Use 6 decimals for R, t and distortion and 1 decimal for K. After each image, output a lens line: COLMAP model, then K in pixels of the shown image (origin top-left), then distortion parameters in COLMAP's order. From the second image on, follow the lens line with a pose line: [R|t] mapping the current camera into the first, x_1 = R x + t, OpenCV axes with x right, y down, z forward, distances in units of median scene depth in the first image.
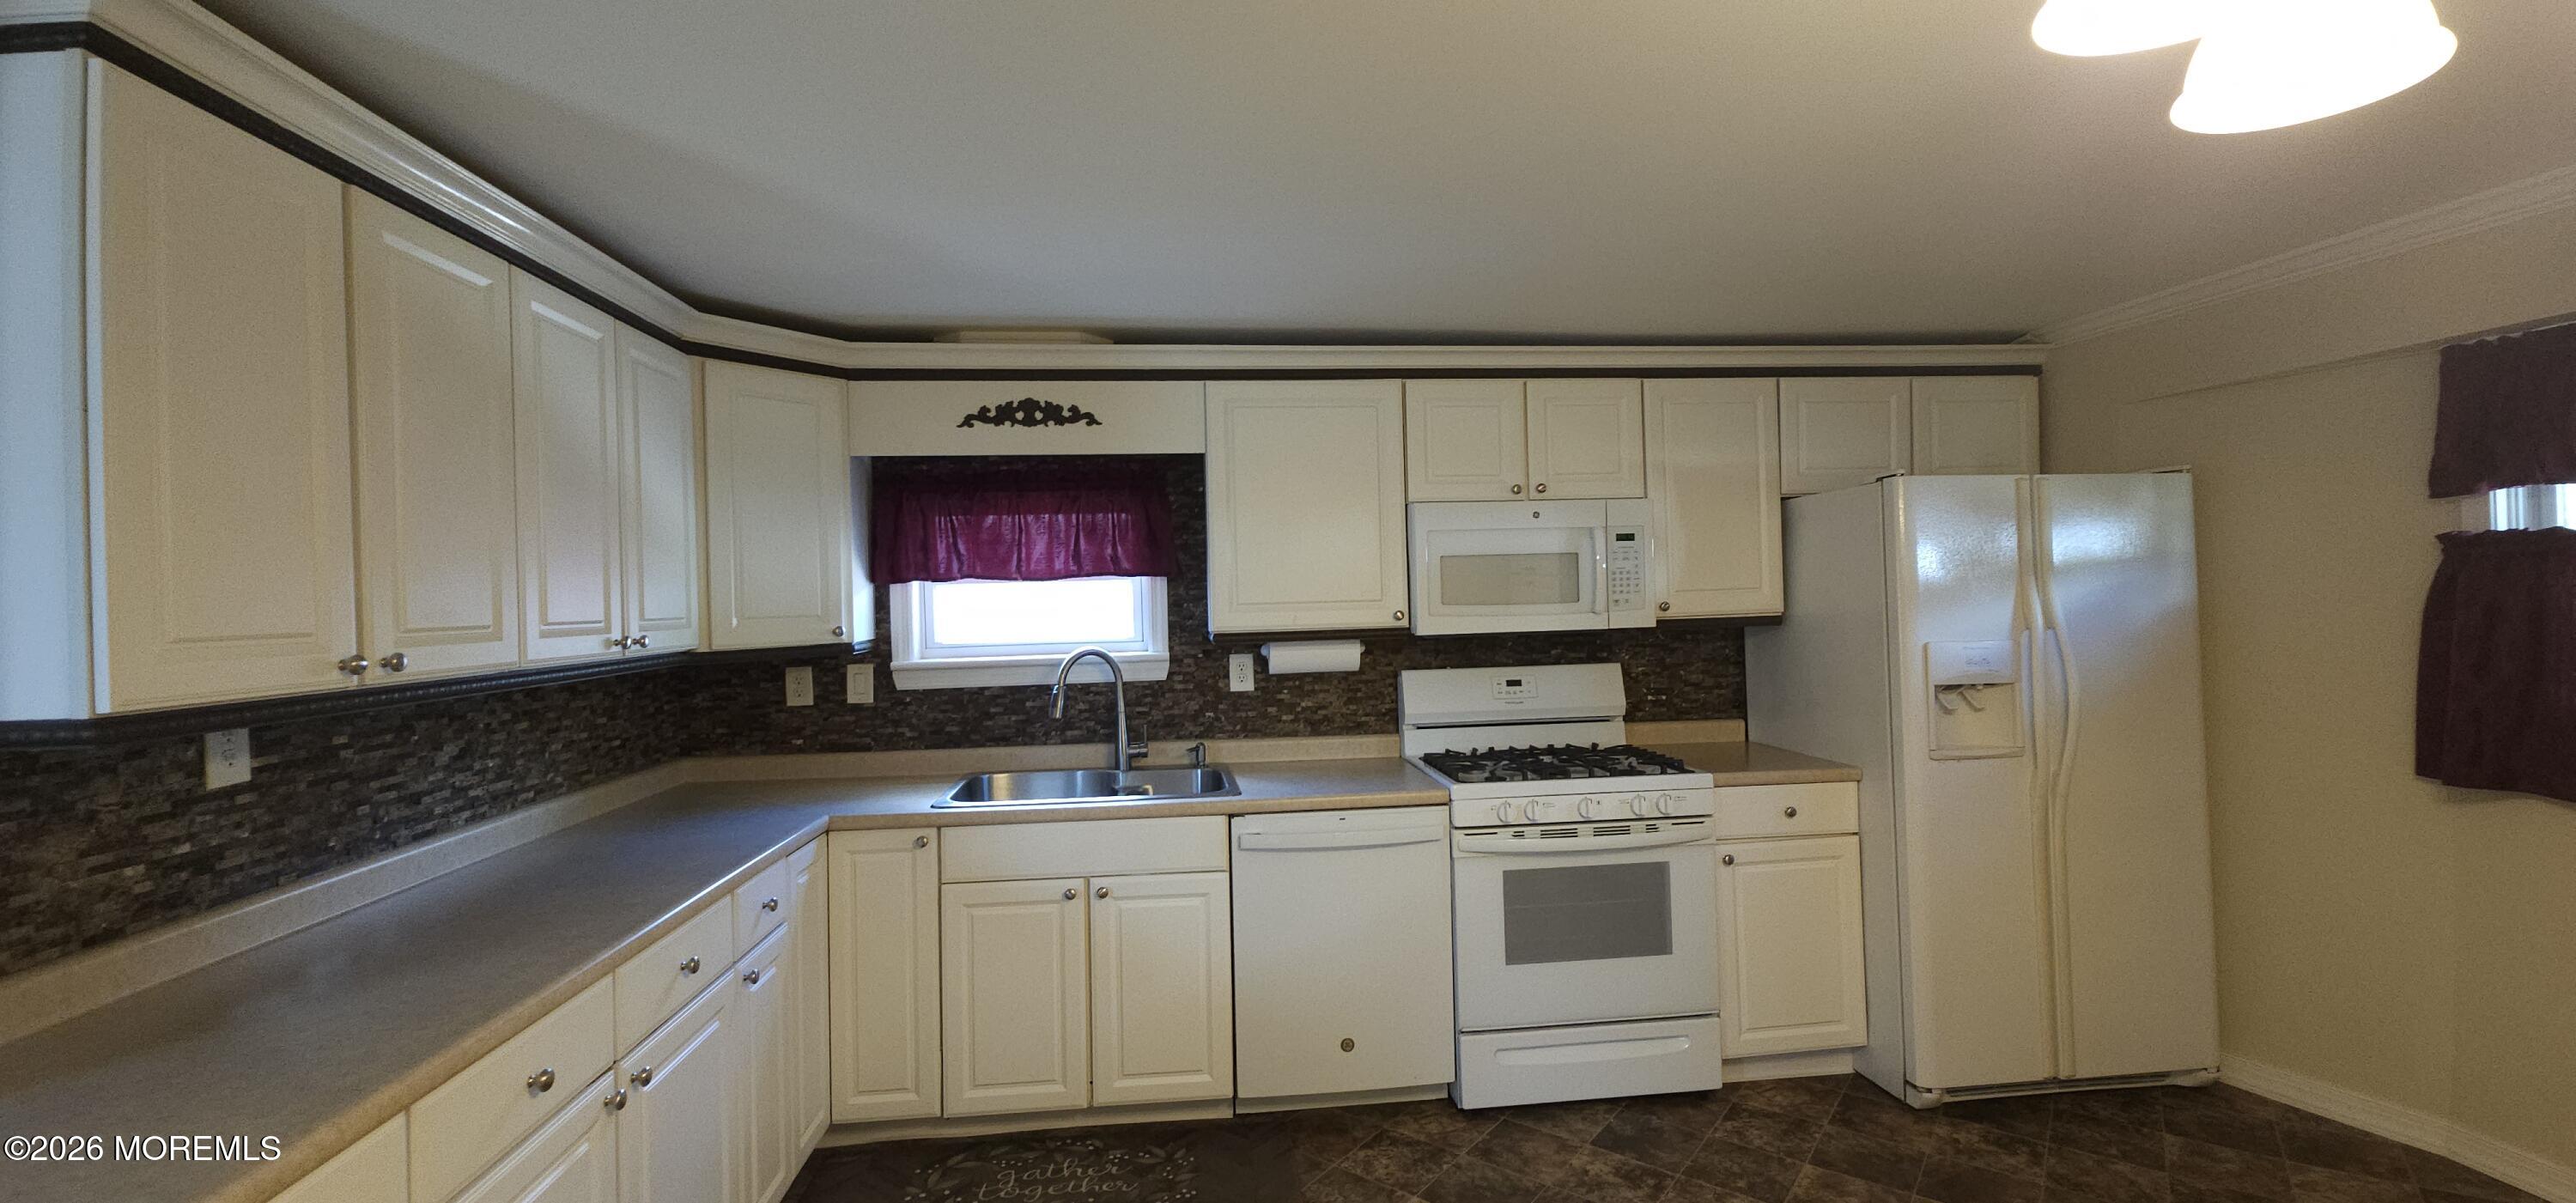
lens RADIAL K [[1047.8, 0, 1288.0], [0, 1047.8, 601.5], [0, 0, 1]] dist [-0.000263, -0.000701]
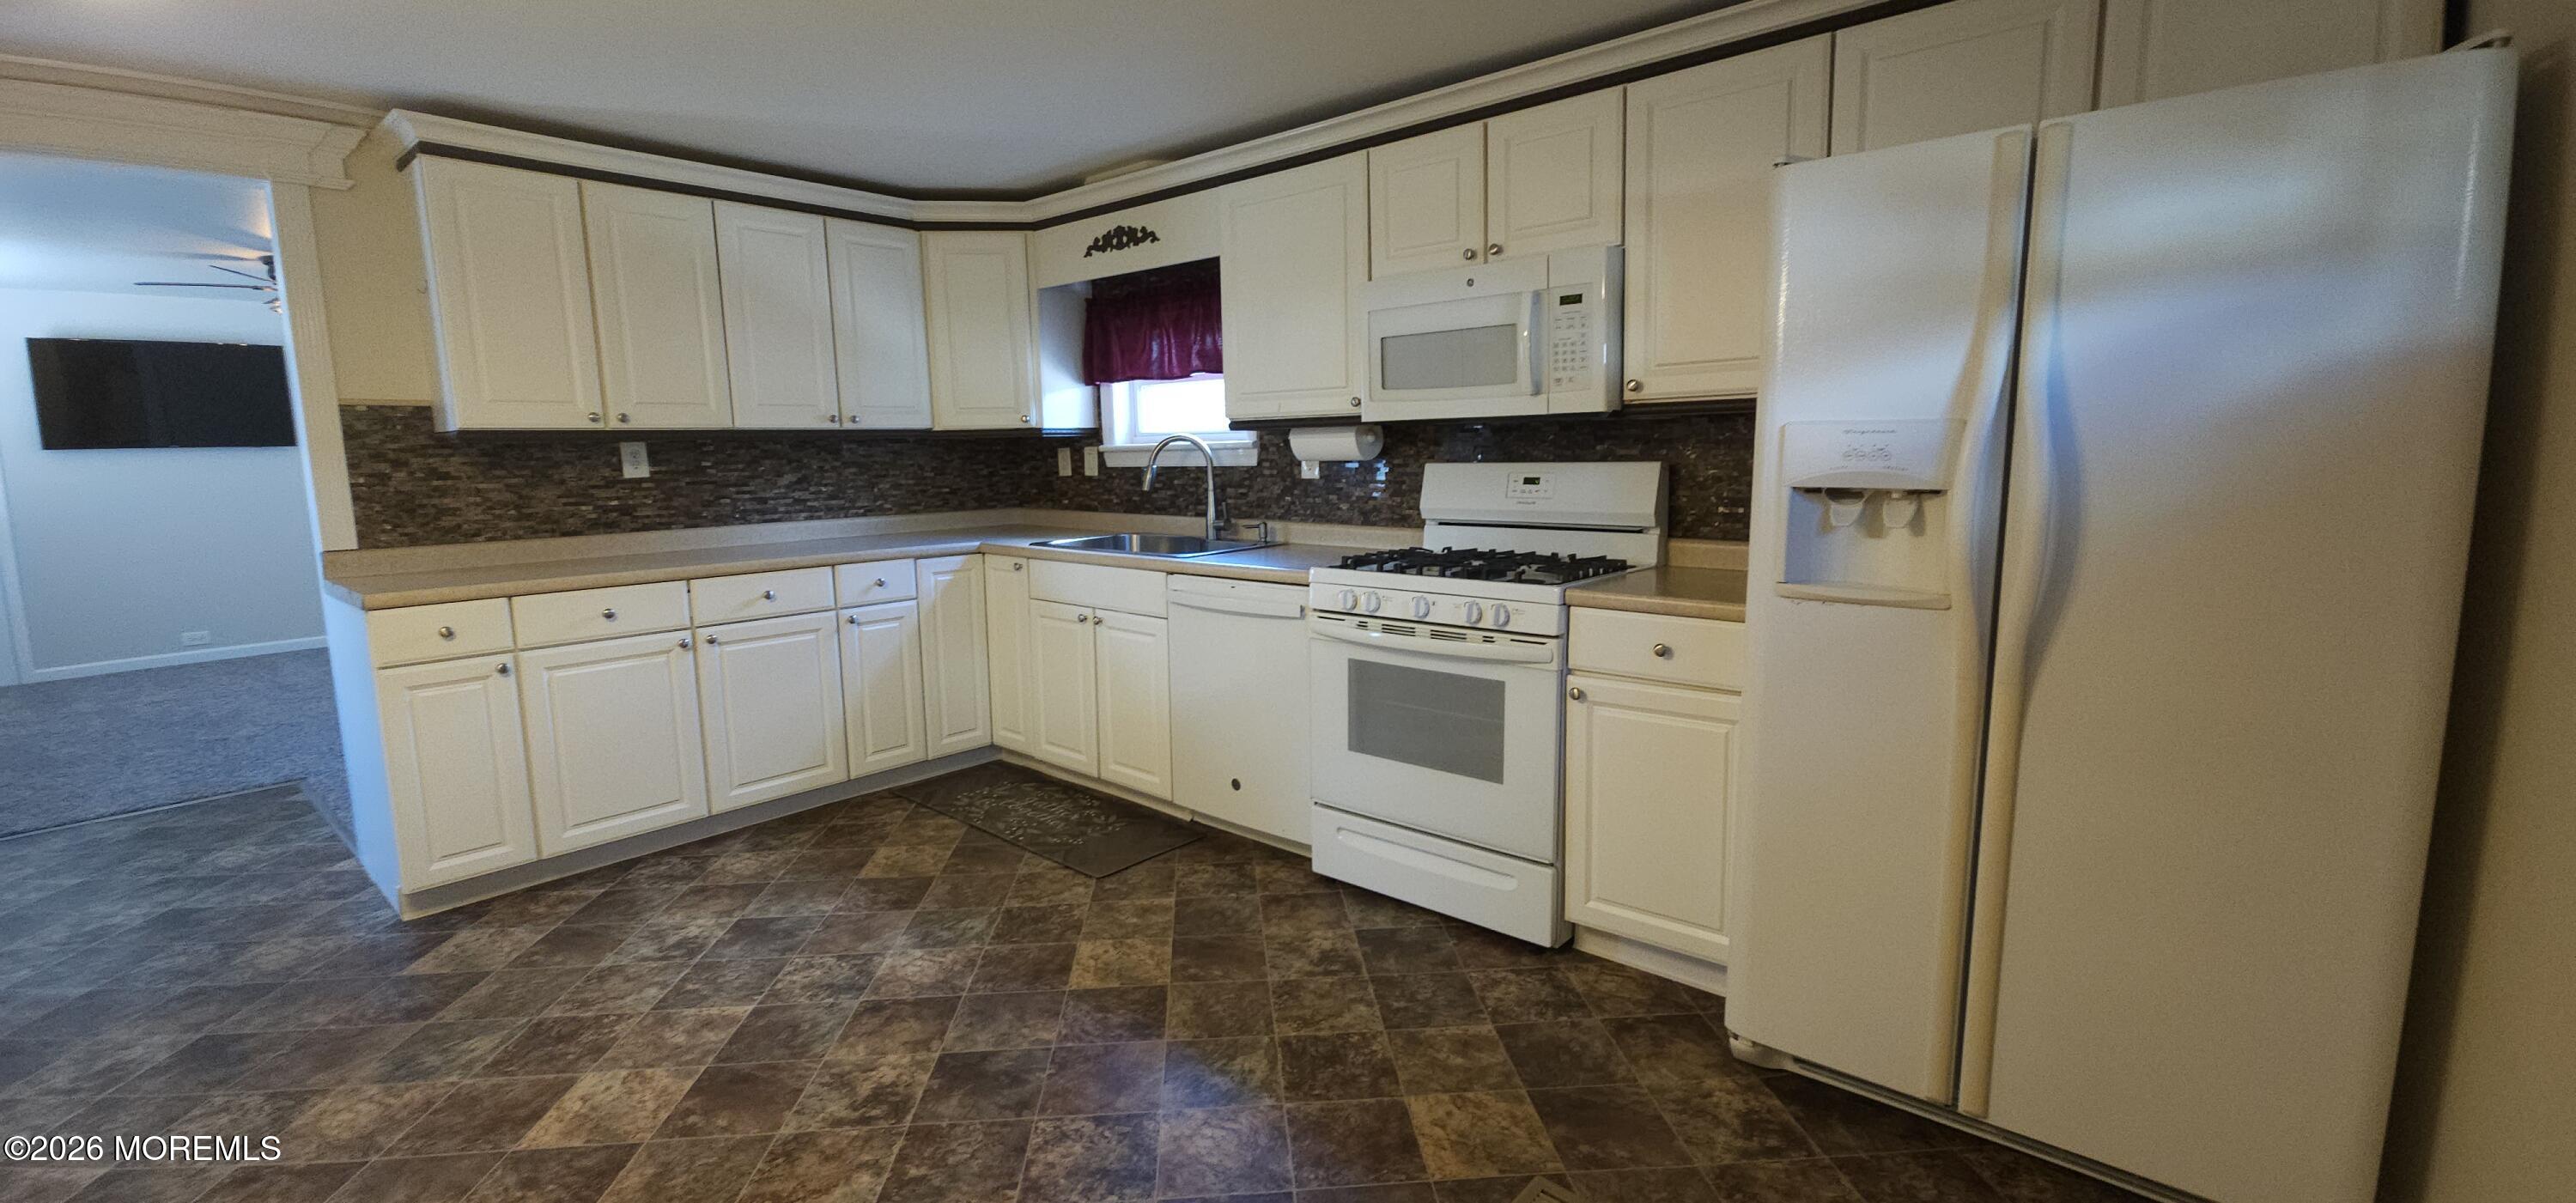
lens RADIAL K [[1047.8, 0, 1288.0], [0, 1047.8, 601.5], [0, 0, 1]] dist [-0.000263, -0.000701]
pose [[0.676688, 0.120338, -0.726370, 0.865640], [-0.002341, 0.986899, 0.161320, 0.042996], [0.736267, -0.107463, 0.668104, 0.293855]]
